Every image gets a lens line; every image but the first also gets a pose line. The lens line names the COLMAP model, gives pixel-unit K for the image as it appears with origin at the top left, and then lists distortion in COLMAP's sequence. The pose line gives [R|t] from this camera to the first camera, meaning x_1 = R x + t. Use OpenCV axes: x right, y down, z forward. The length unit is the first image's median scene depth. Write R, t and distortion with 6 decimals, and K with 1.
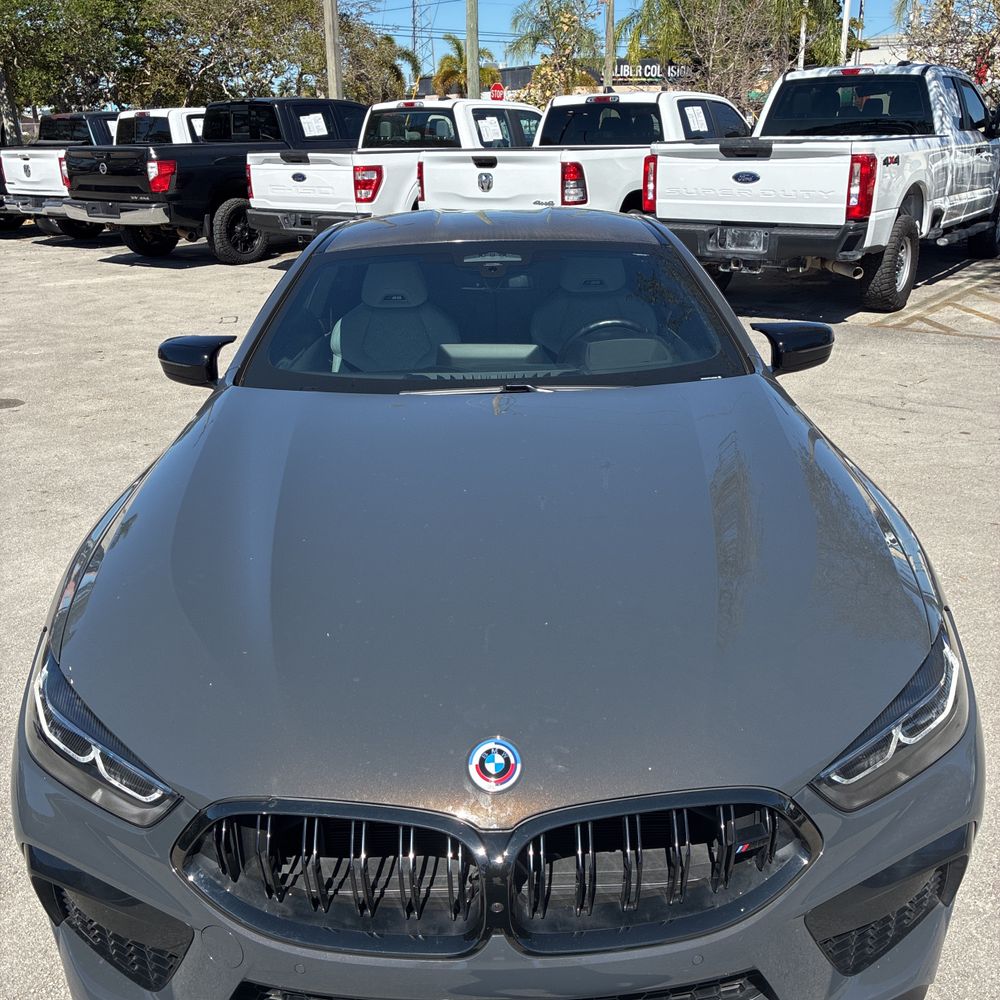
lens RADIAL K [[1015.4, 0, 503.4], [0, 1015.4, 492.4], [0, 0, 1]] dist [0.011132, 0.010985]
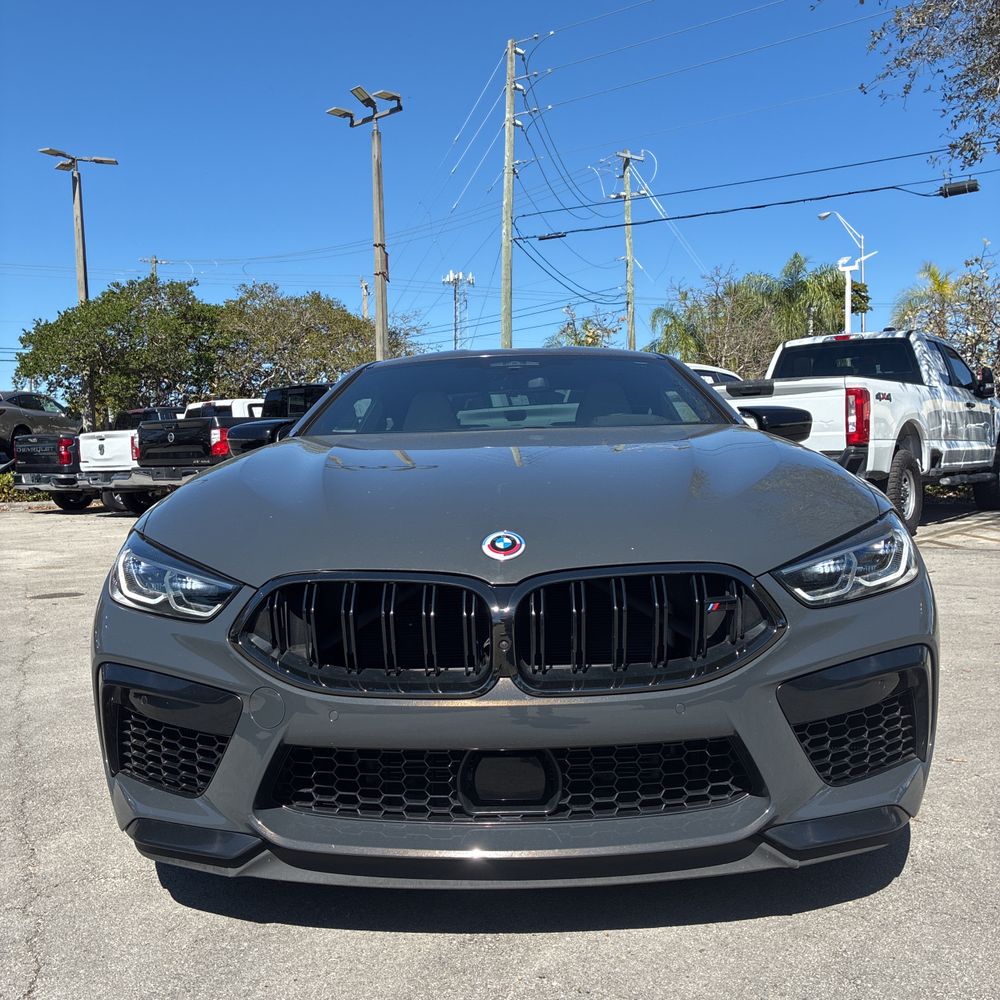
lens RADIAL K [[1020.6, 0, 500.0], [0, 1020.6, 500.0], [0, 0, 1]] dist [0.010010, -0.023615]
pose [[0.999319, -0.004336, -0.036634, 0.005523], [-0.006899, 0.953581, -0.301058, 0.100740], [0.036239, 0.301106, 0.952902, -0.029285]]
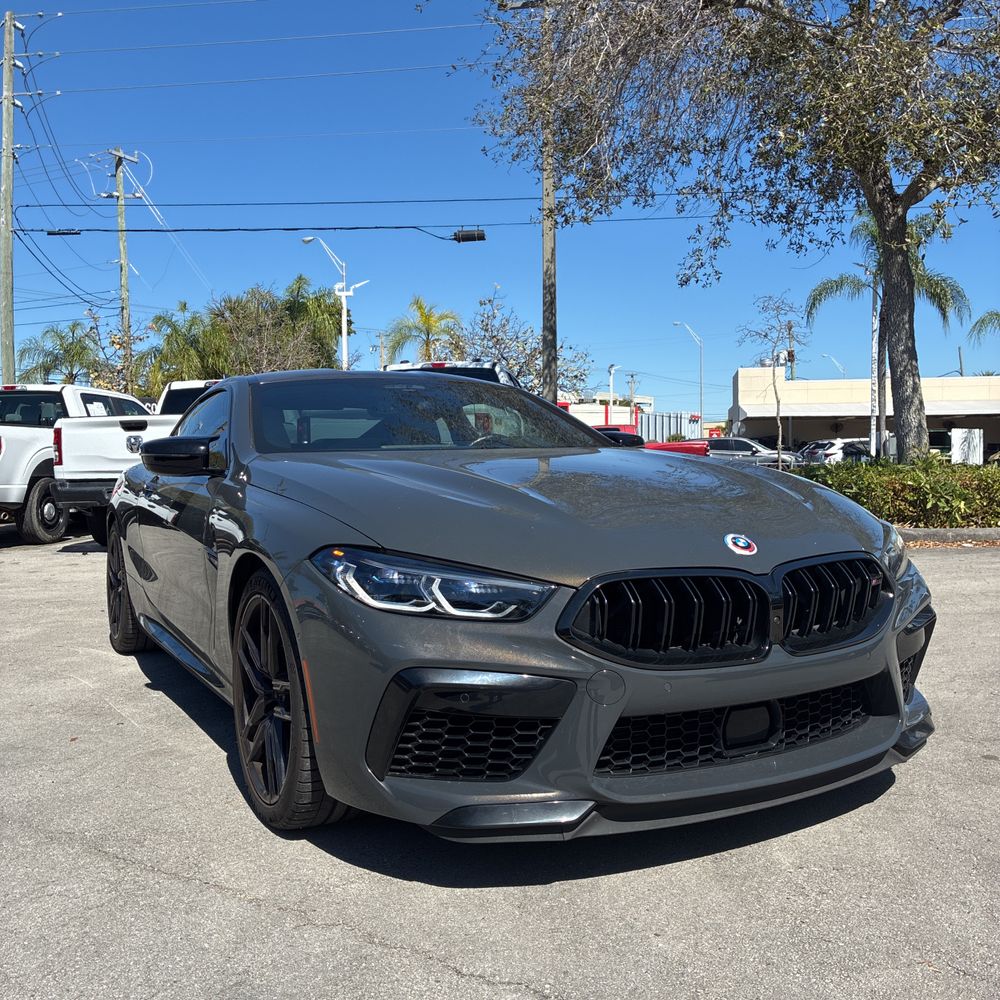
lens RADIAL K [[1020.6, 0, 500.0], [0, 1020.6, 500.0], [0, 0, 1]] dist [0.010010, -0.023615]
pose [[0.883485, -0.014904, 0.468222, -0.183980], [0.160434, 0.948679, -0.272523, 0.098743], [-0.440131, 0.315888, 0.840535, -0.029468]]
